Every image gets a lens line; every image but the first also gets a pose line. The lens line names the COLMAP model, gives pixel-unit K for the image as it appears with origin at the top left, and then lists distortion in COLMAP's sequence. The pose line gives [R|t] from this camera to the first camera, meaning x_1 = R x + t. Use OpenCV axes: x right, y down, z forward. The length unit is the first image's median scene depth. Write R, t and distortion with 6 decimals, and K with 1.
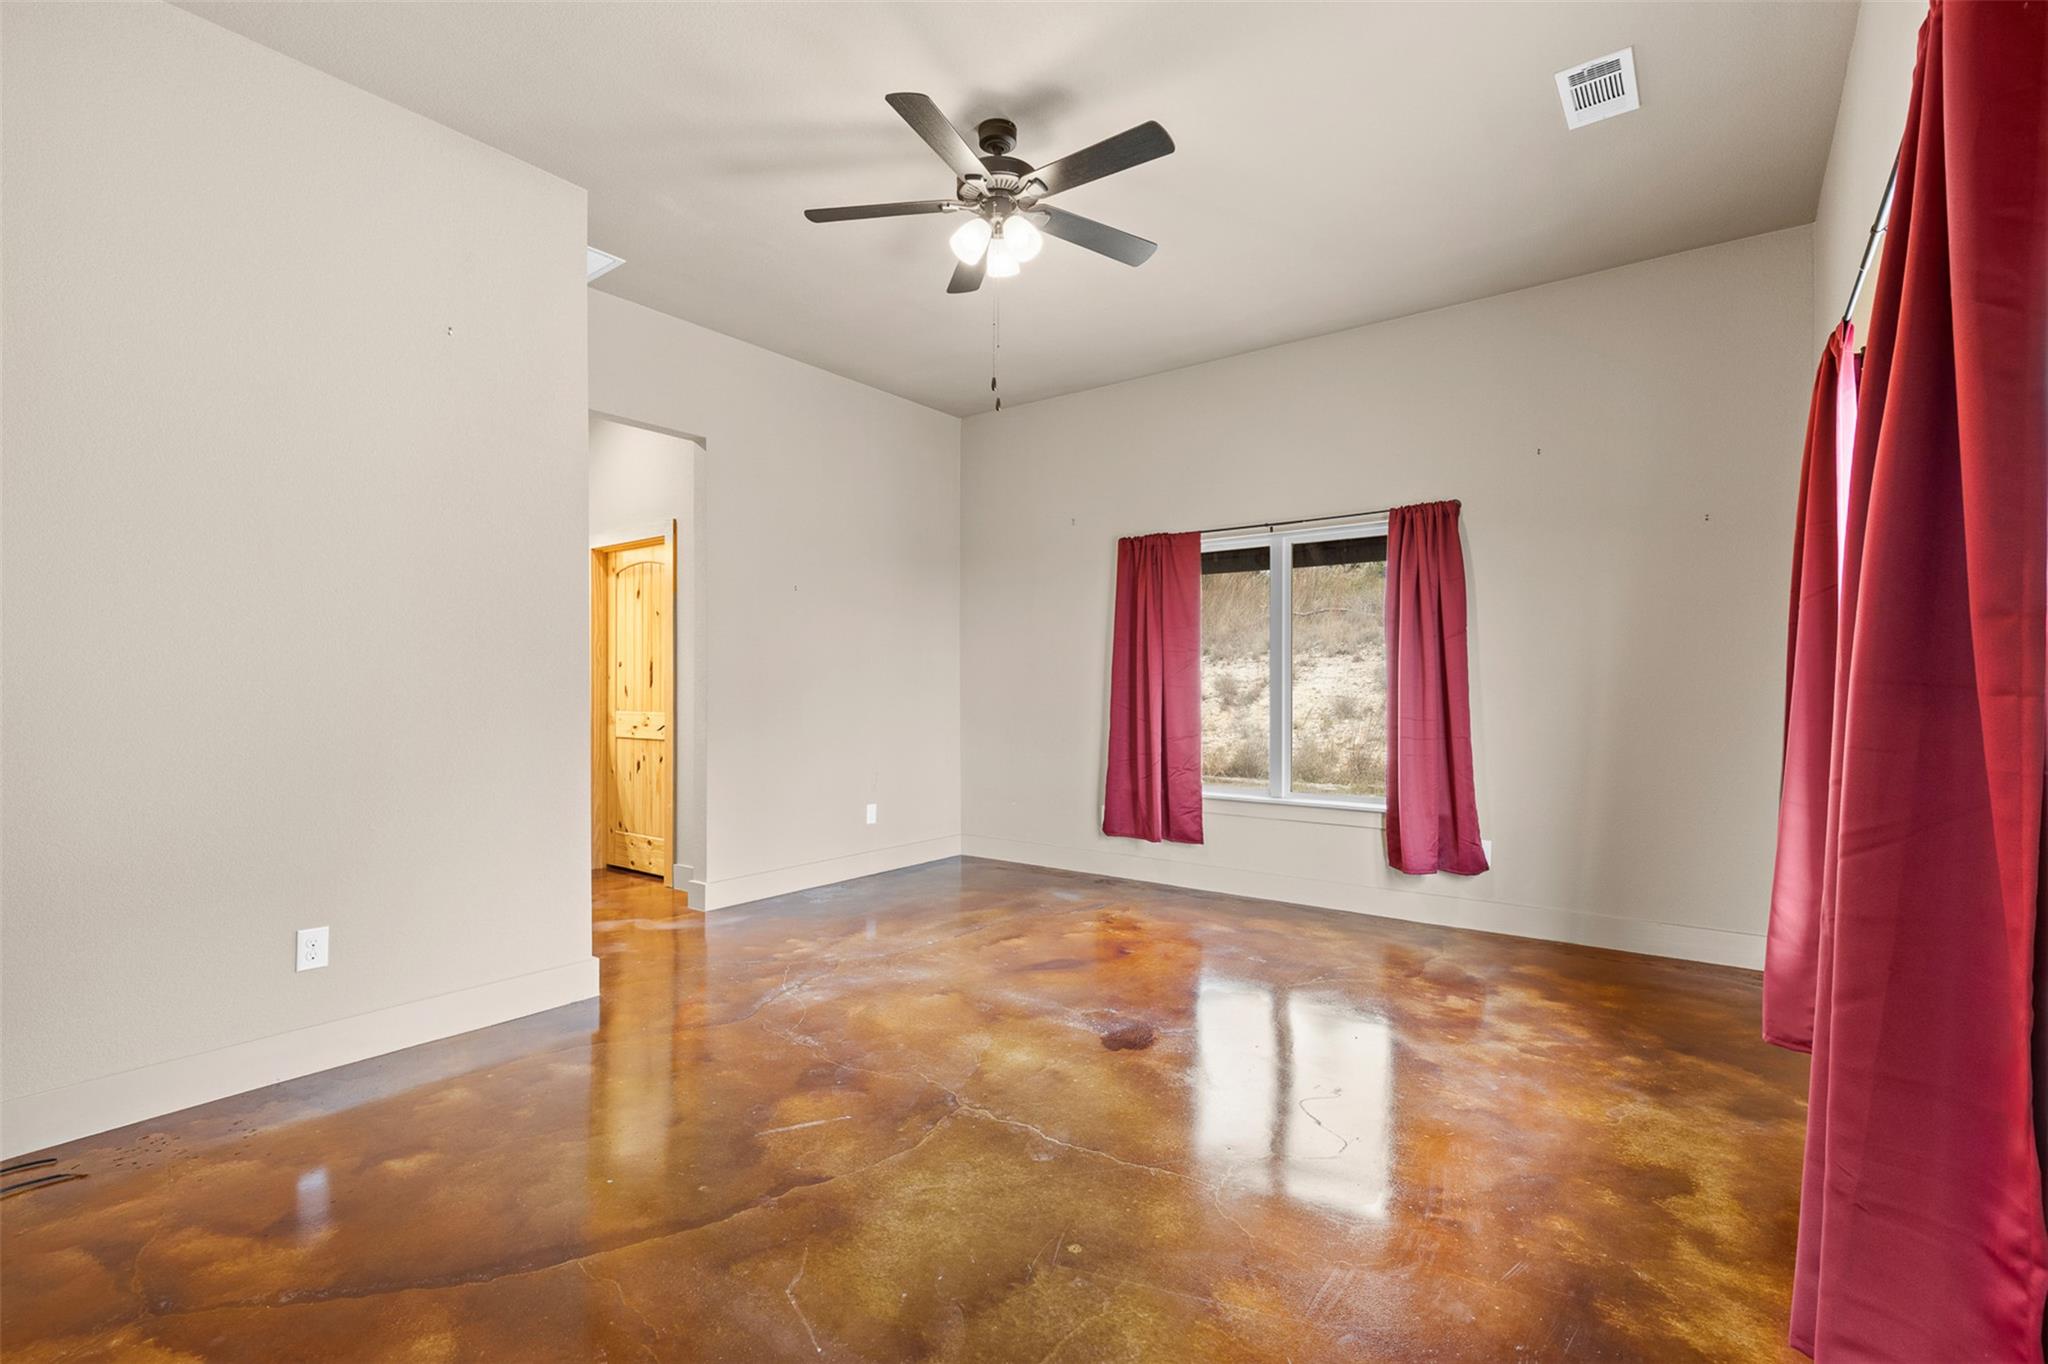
lens RADIAL K [[916.2, 0, 1017.7], [0, 916.2, 692.3], [0, 0, 1]] dist [0.012615, -0.004254]
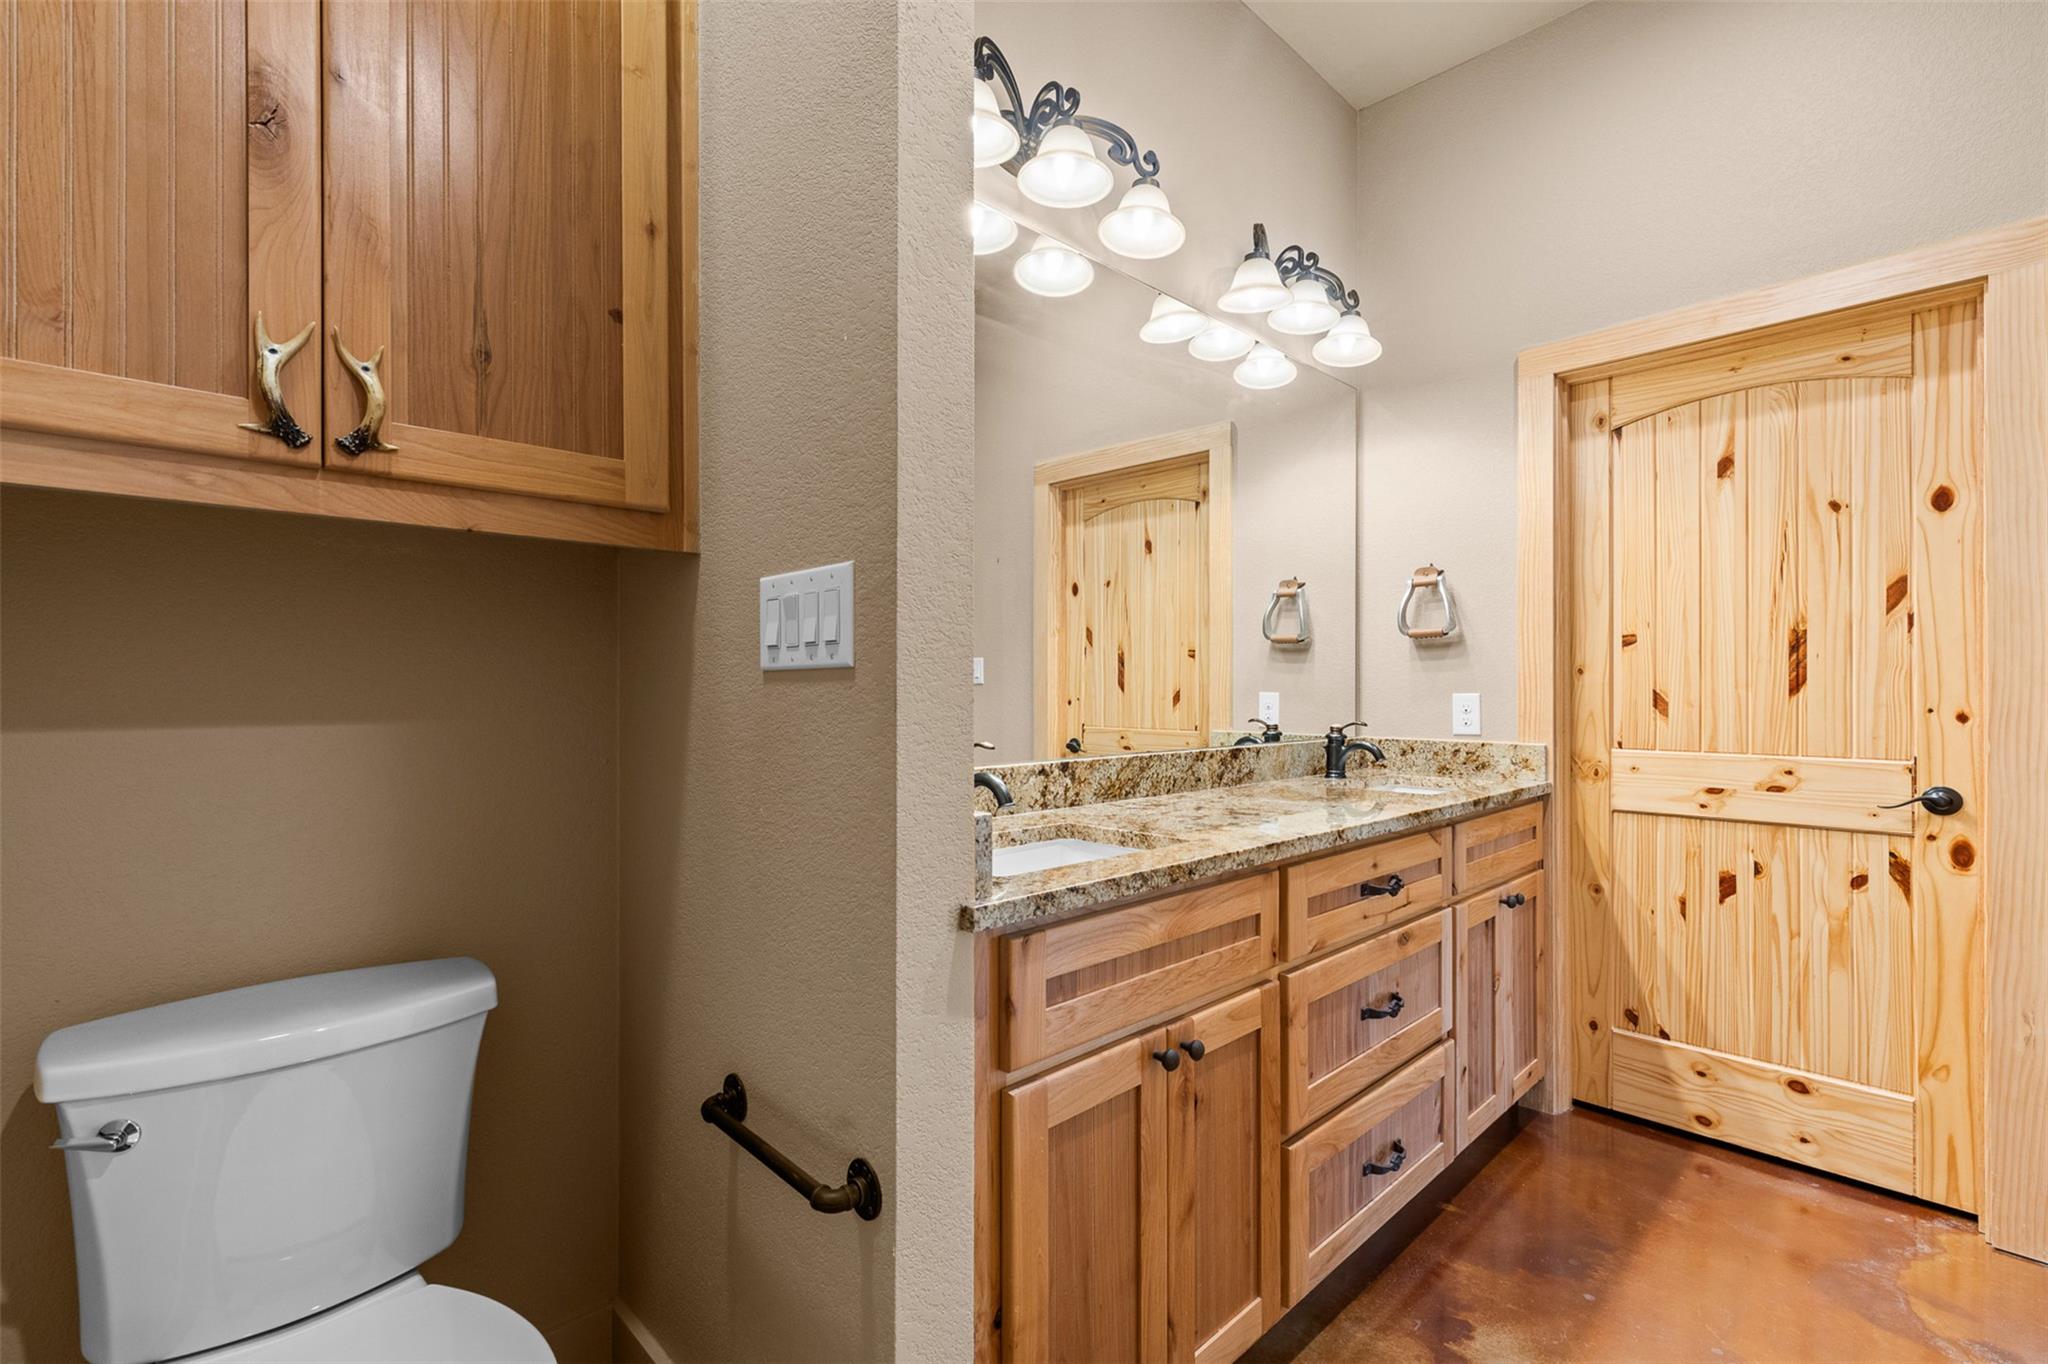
lens RADIAL K [[931.3, 0, 1025.3], [0, 931.3, 686.1], [0, 0, 1]] dist [0.011299, -0.000268]
pose [[0.990393, -0.002509, -0.138261, -1.208356], [0.000977, 0.999937, -0.011147, -0.008162], [0.138280, 0.010905, 0.990333, 0.986092]]
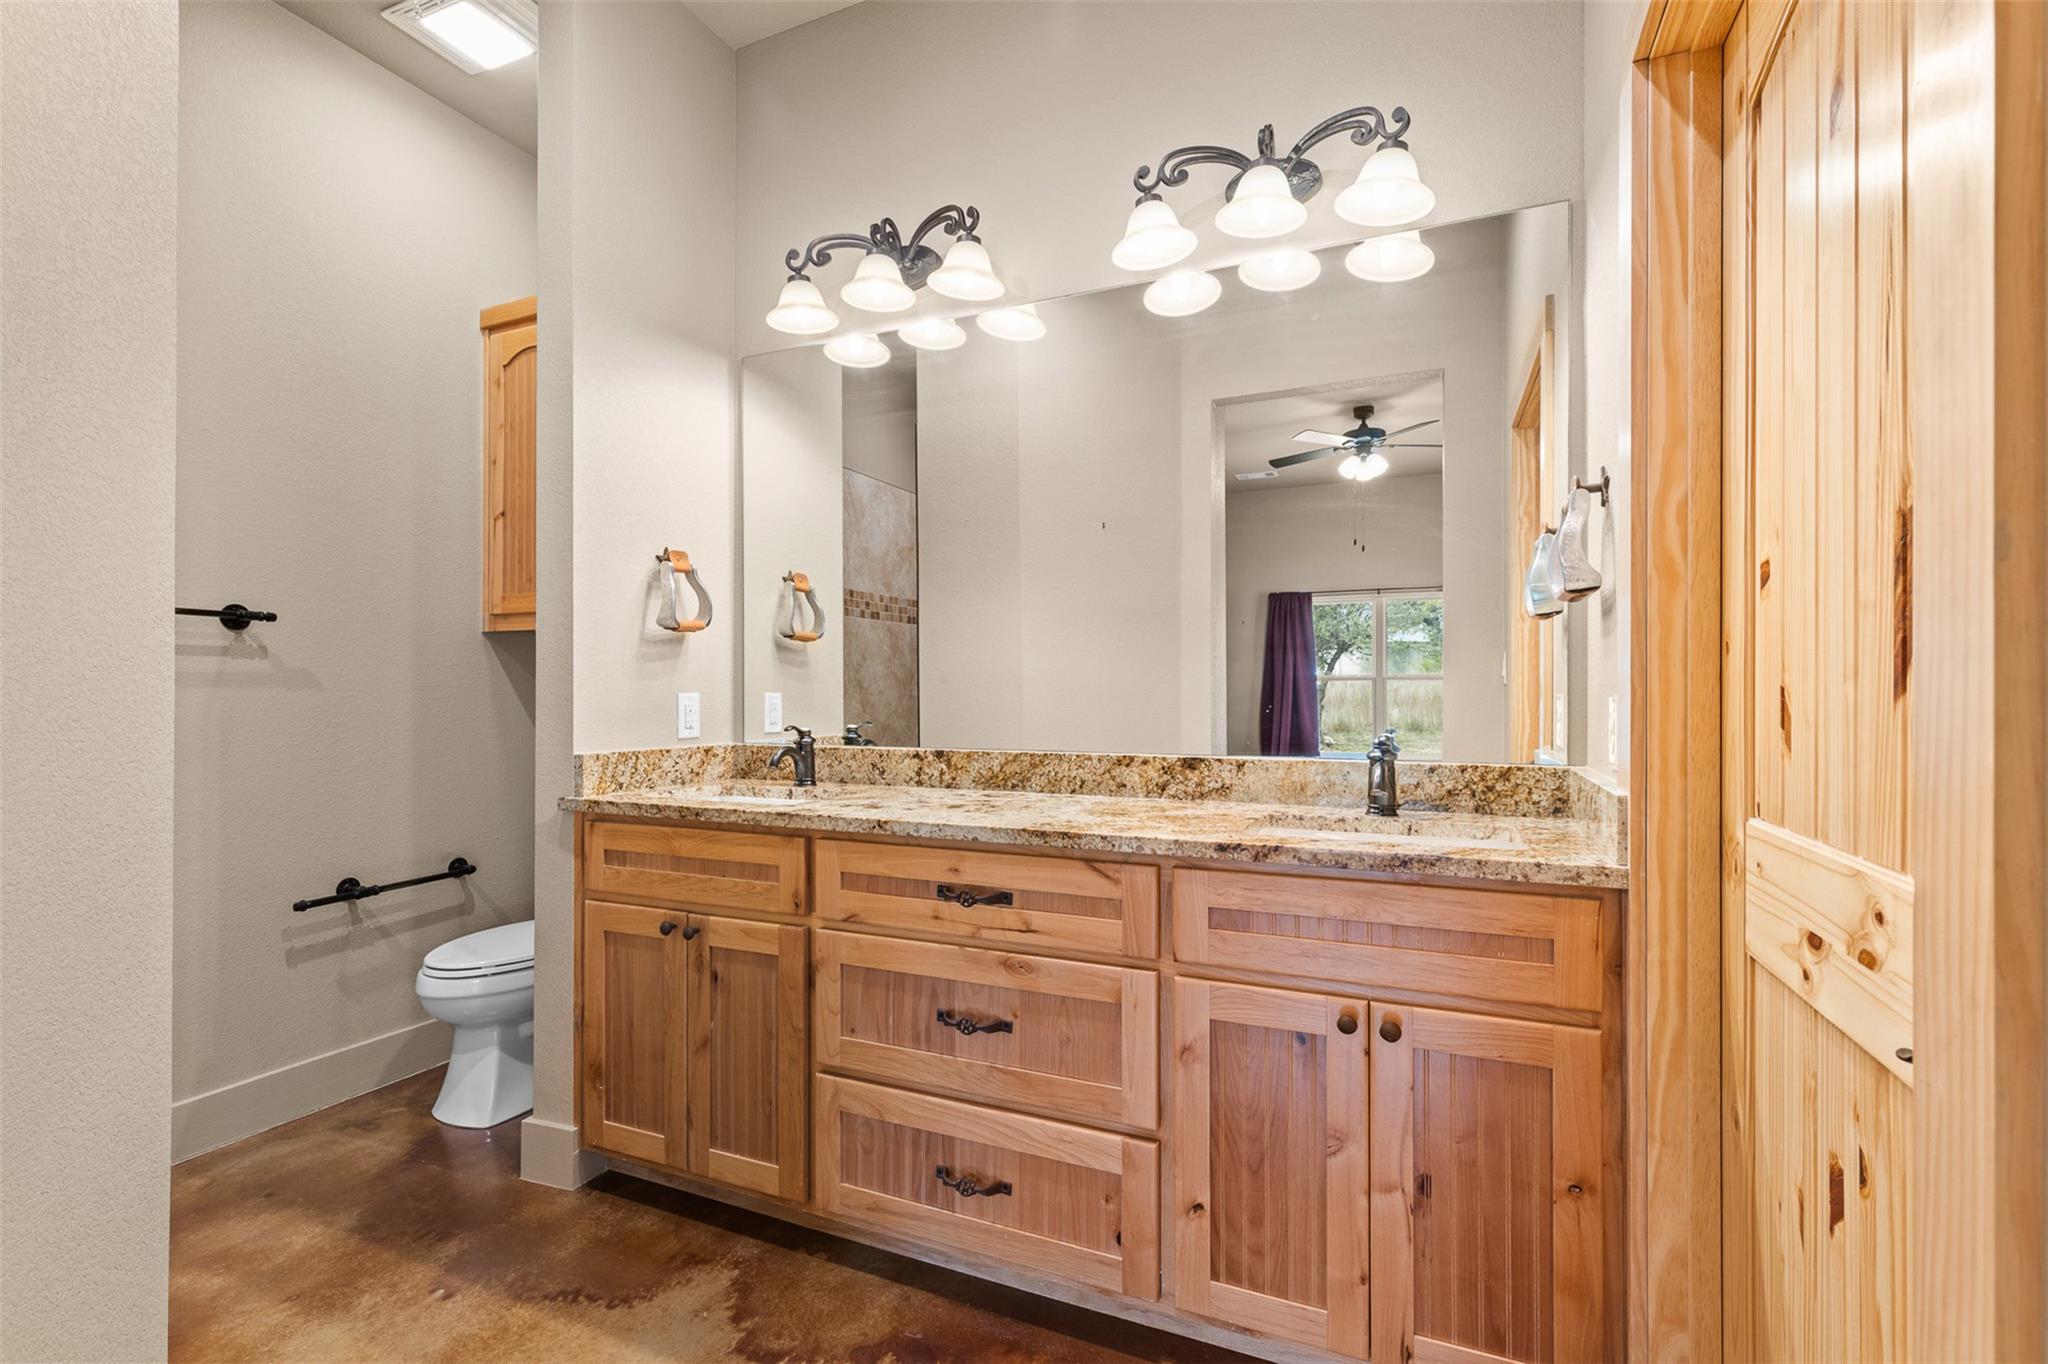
lens RADIAL K [[916.2, 0, 1017.7], [0, 916.2, 692.3], [0, 0, 1]] dist [0.012615, -0.004254]
pose [[0.224539, -0.004091, -0.974457, -0.526480], [-0.006264, 0.999964, -0.005641, -0.007604], [0.974445, 0.007370, 0.224505, 1.502367]]
